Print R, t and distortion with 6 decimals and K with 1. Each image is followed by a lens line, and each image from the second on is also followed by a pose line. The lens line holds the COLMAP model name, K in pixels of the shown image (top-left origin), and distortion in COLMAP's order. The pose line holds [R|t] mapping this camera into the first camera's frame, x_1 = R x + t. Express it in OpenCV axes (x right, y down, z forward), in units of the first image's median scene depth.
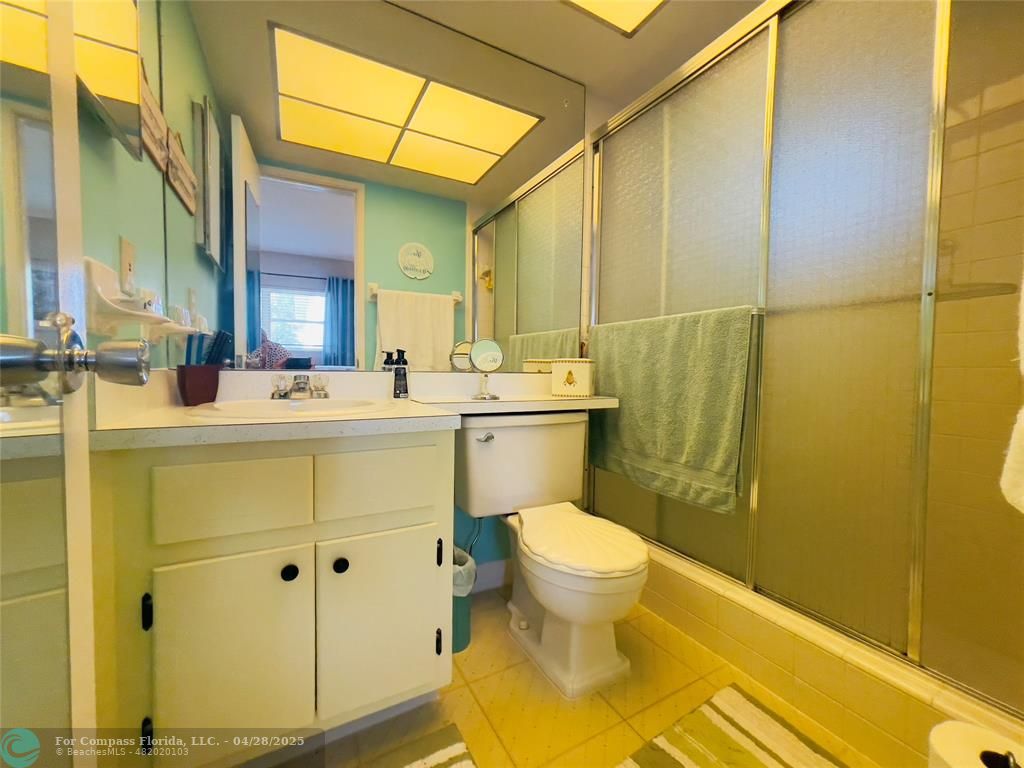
lens RADIAL K [[413.5, 0, 515.0], [0, 413.5, 386.1], [0, 0, 1]] dist [-0.005614, 0.003139]
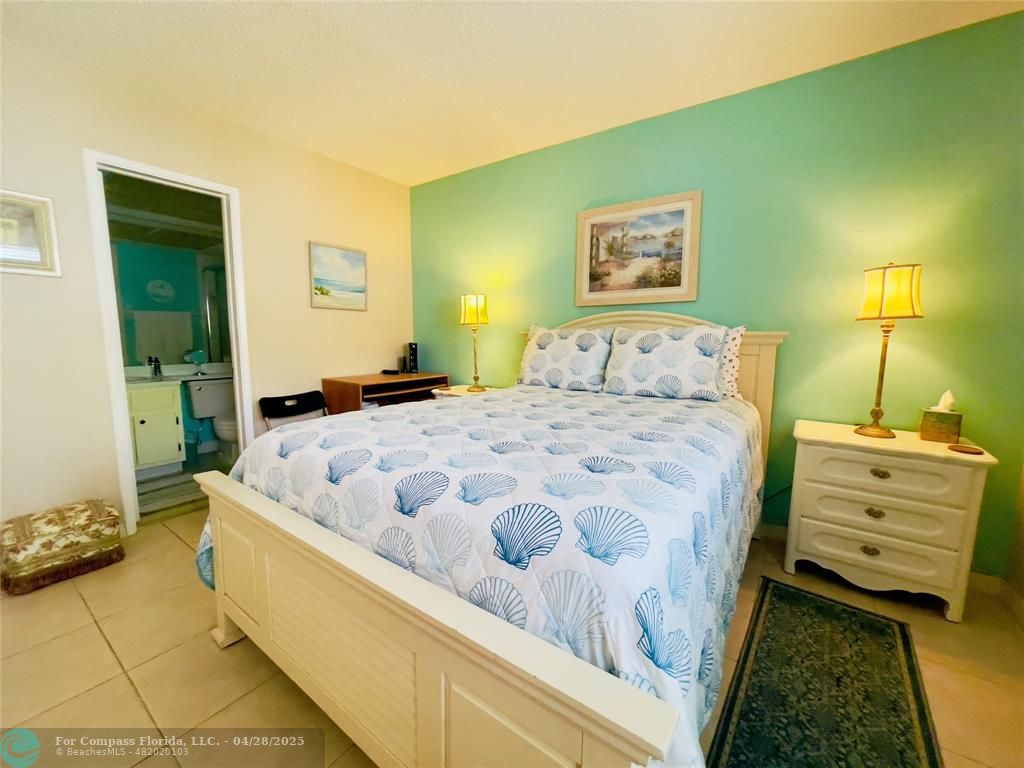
lens RADIAL K [[413.5, 0, 509.4], [0, 413.5, 380.8], [0, 0, 1]] dist [-0.005614, 0.003139]
pose [[0.901827, -0.052771, 0.428863, 0.565715], [0.017353, 0.996137, 0.086083, -0.114753], [-0.431749, -0.070190, 0.899259, -2.149435]]
